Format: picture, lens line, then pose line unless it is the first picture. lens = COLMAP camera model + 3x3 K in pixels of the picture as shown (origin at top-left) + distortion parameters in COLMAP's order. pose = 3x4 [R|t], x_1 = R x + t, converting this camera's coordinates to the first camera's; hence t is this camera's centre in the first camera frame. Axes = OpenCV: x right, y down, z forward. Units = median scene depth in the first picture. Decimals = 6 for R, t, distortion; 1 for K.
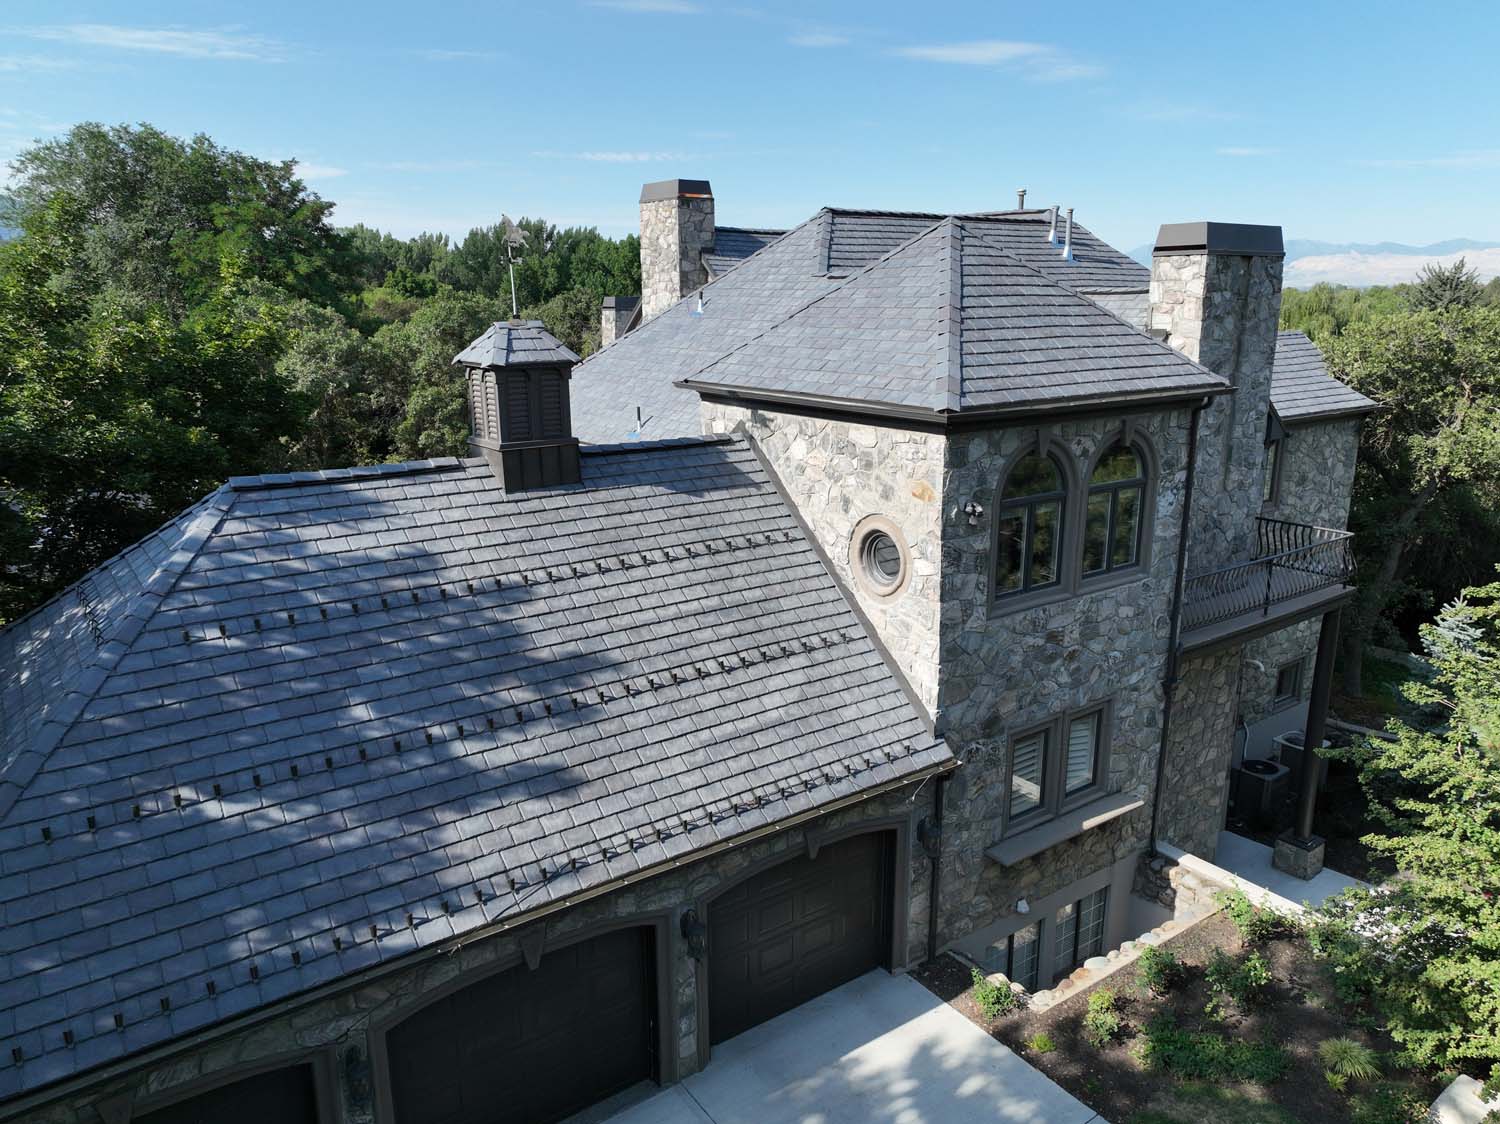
lens RADIAL K [[1056.8, 0, 750.9], [0, 1056.8, 563.1], [0, 0, 1]] dist [0.001090, 0.015633]
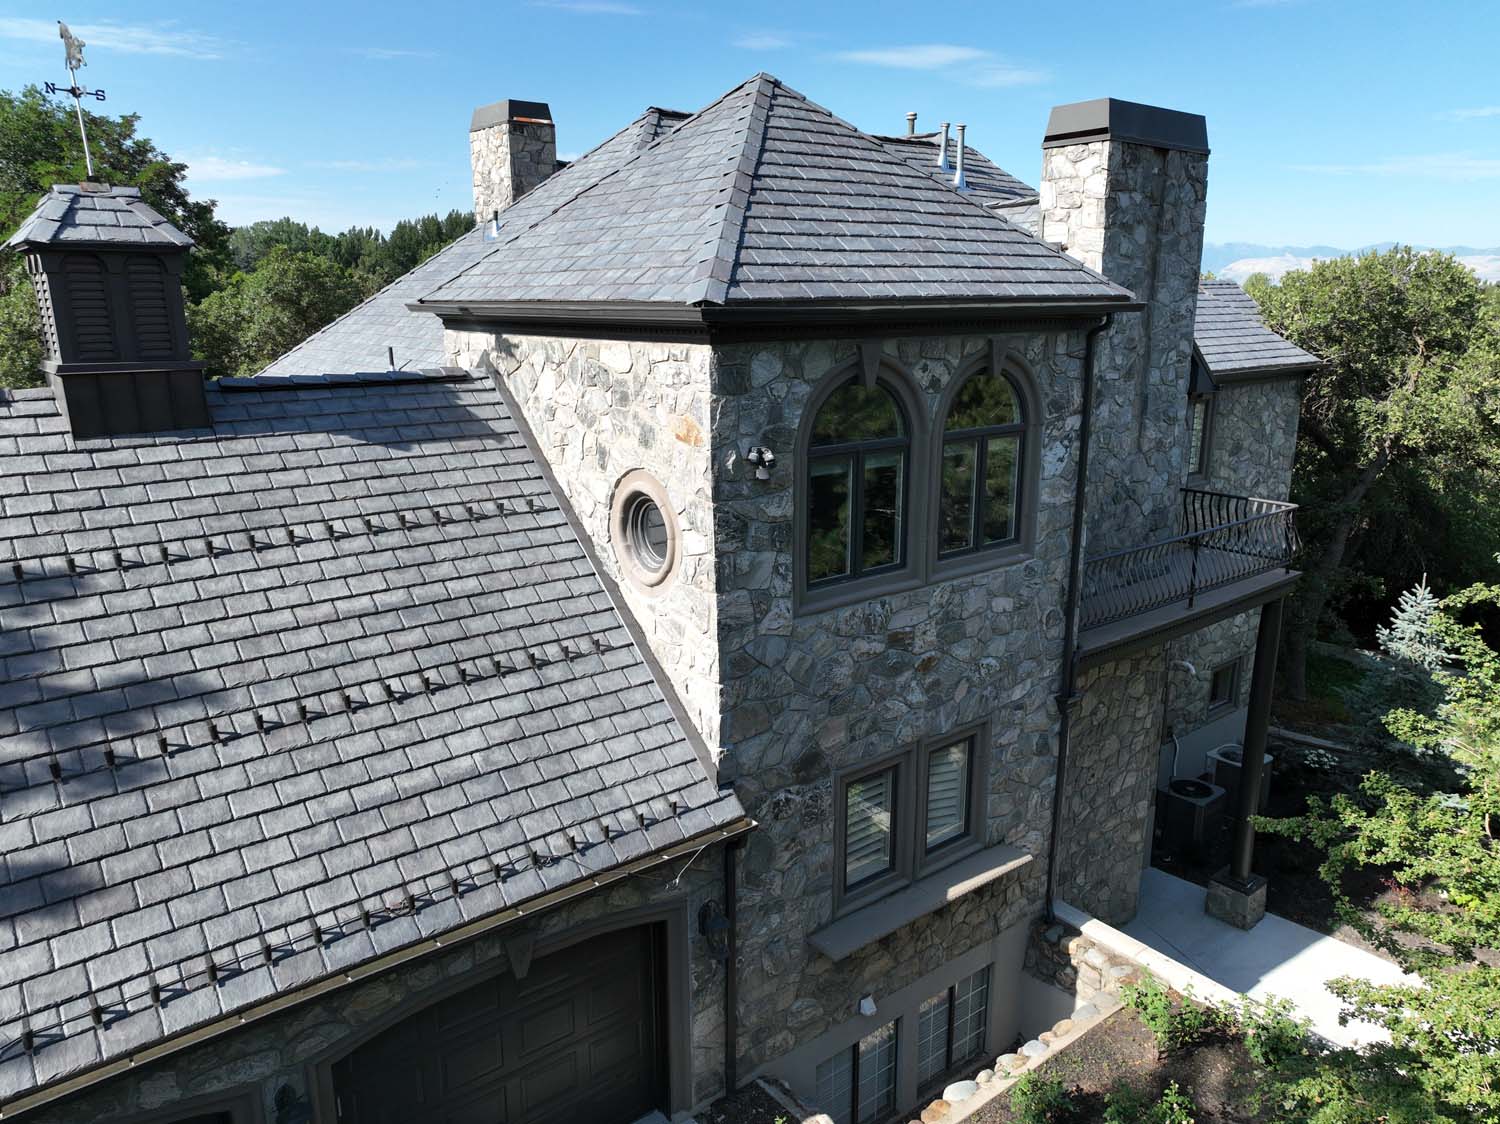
lens RADIAL K [[1056.8, 0, 751.1], [0, 1056.8, 563.0], [0, 0, 1]] dist [0.001090, 0.015633]
pose [[0.998917, -0.011028, 0.045206, 0.152480], [0.011085, 0.999938, -0.001004, 0.016510], [-0.045192, 0.001504, 0.998977, 0.279501]]
